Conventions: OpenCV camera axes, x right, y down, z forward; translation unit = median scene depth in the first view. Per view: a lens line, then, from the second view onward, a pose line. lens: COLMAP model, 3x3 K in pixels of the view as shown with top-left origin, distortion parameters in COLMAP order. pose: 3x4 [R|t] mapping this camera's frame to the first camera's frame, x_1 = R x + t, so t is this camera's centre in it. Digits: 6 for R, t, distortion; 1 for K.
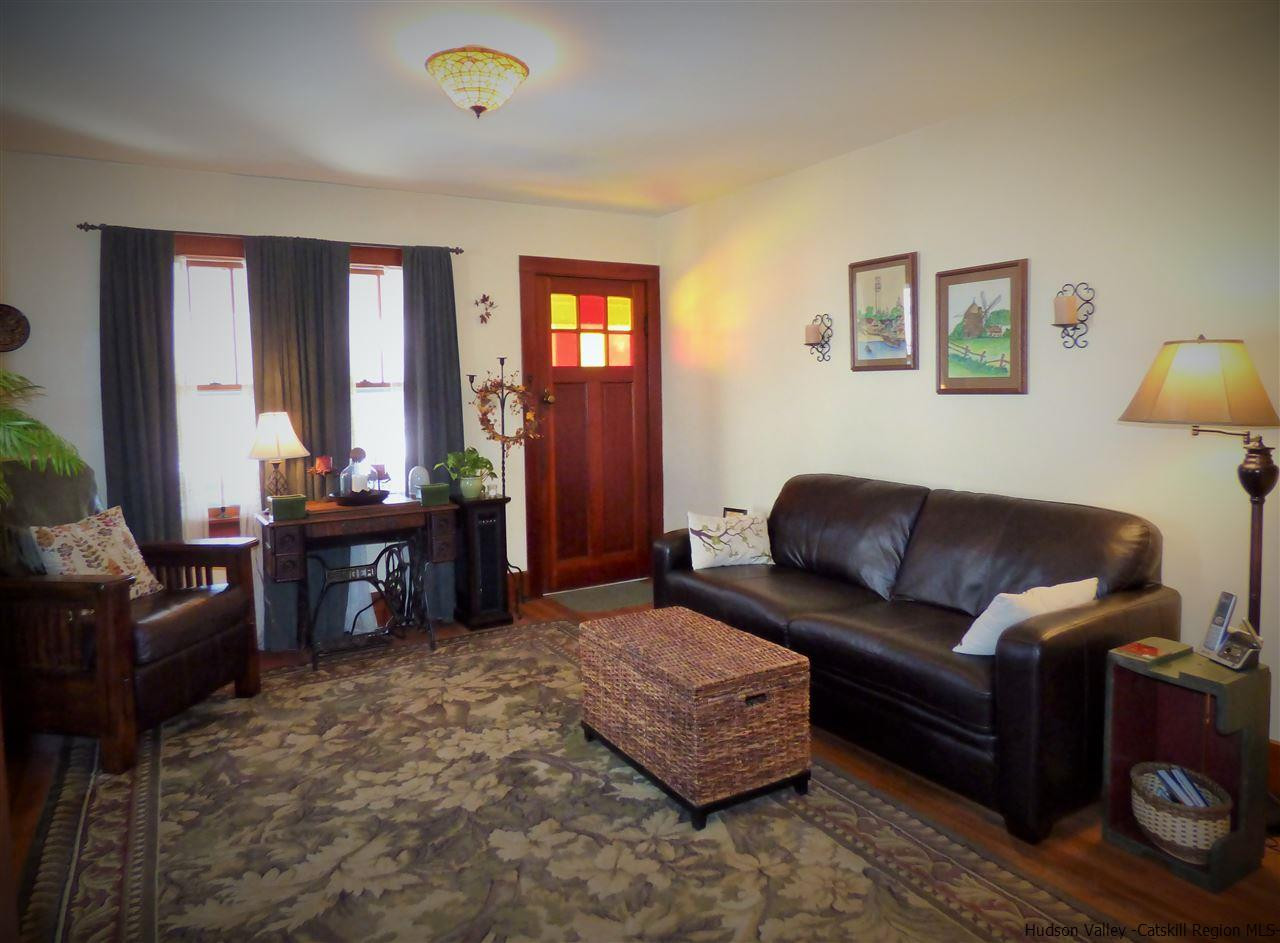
lens RADIAL K [[814.3, 0, 637.8], [0, 814.3, 443.0], [0, 0, 1]] dist [-0.005672, 0.000148]
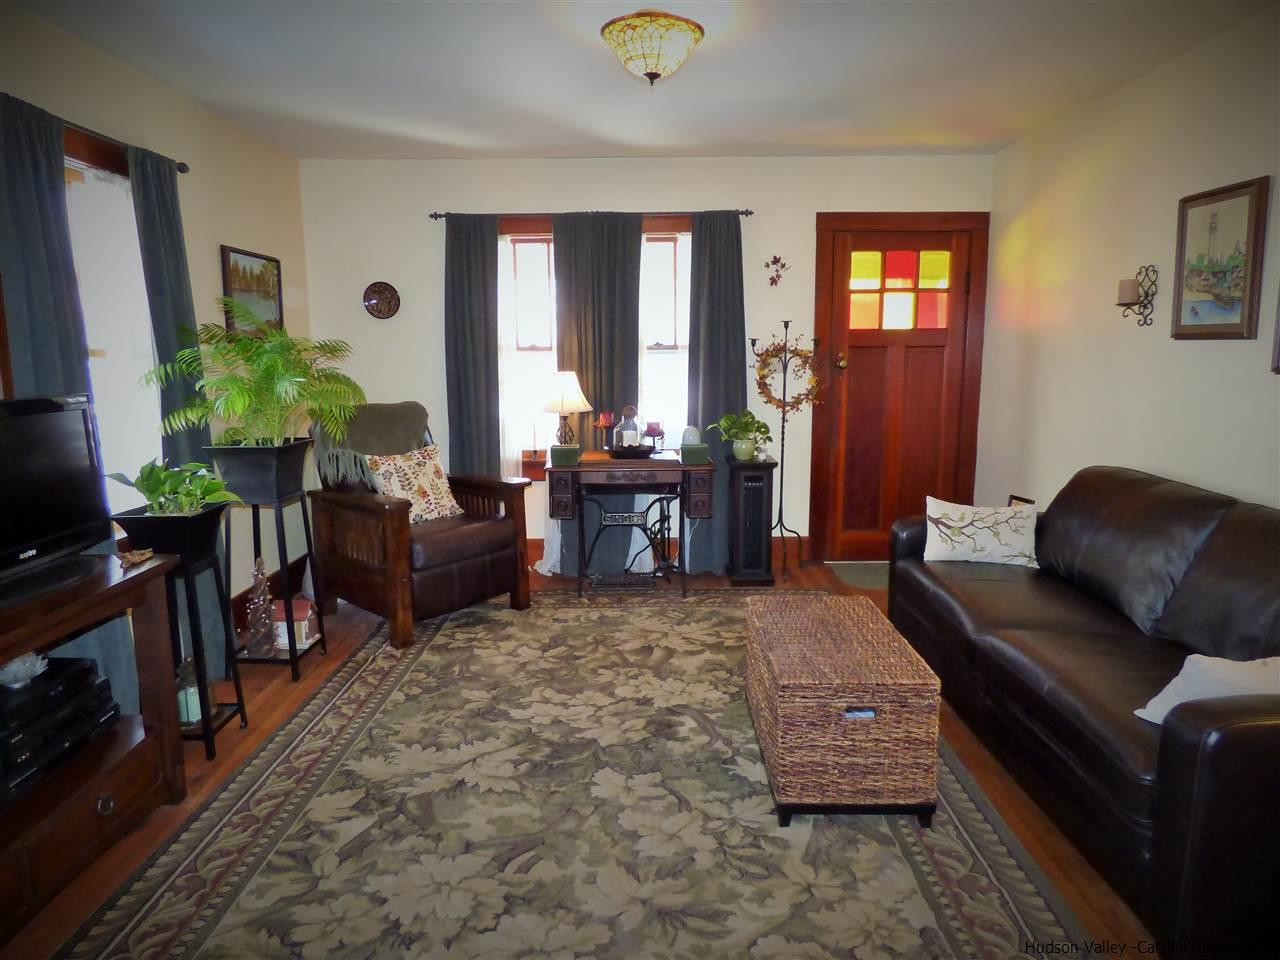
lens RADIAL K [[796.7, 0, 639.9], [0, 796.7, 476.2], [0, 0, 1]] dist [-0.003394, 0.003674]
pose [[0.858953, 0.095208, -0.503126, 0.261735], [-0.044478, 0.992721, 0.111921, -0.025428], [0.510119, -0.073757, 0.856935, 0.095775]]
